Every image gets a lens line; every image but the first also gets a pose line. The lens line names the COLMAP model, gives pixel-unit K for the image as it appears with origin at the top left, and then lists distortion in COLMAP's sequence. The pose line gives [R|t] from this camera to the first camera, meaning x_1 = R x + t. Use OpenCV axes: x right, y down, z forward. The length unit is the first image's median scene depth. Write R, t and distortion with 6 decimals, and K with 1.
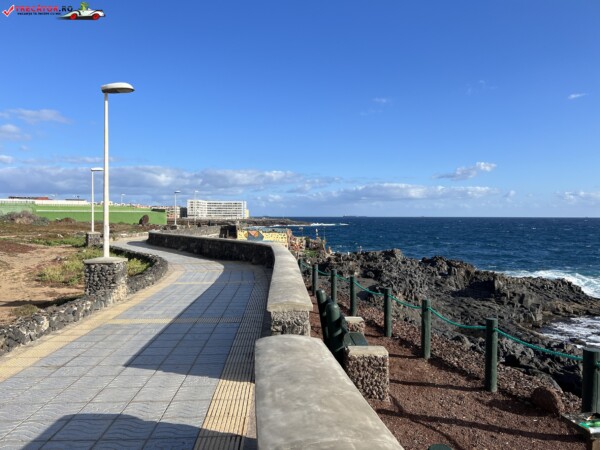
lens RADIAL K [[447.4, 0, 302.4], [0, 447.4, 214.6], [0, 0, 1]] dist [0.050483, -0.063178]
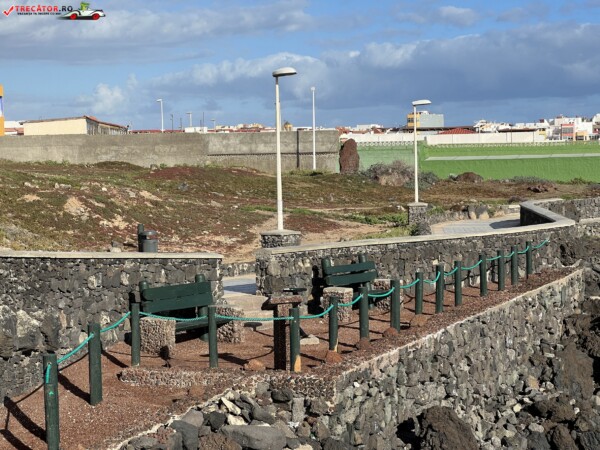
lens RADIAL K [[1348.4, 0, 300.0], [0, 1348.4, 223.1], [0, 0, 1]] dist [-0.101820, 4.747859]
pose [[0.758079, 0.012155, -0.652049, 0.378927], [0.025734, 0.998490, 0.048532, -0.017289], [0.651655, -0.053571, 0.756622, -0.313615]]
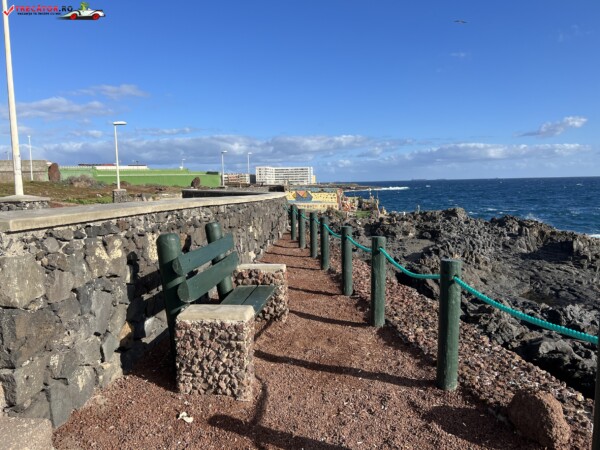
lens RADIAL K [[451.4, 0, 304.8], [0, 451.4, 222.5], [0, 0, 1]] dist [0.015445, -0.006067]
pose [[0.988718, -0.009185, -0.149506, 0.043565], [0.023102, 0.995526, 0.091617, 0.017647], [0.147995, -0.094037, 0.984507, 0.059010]]
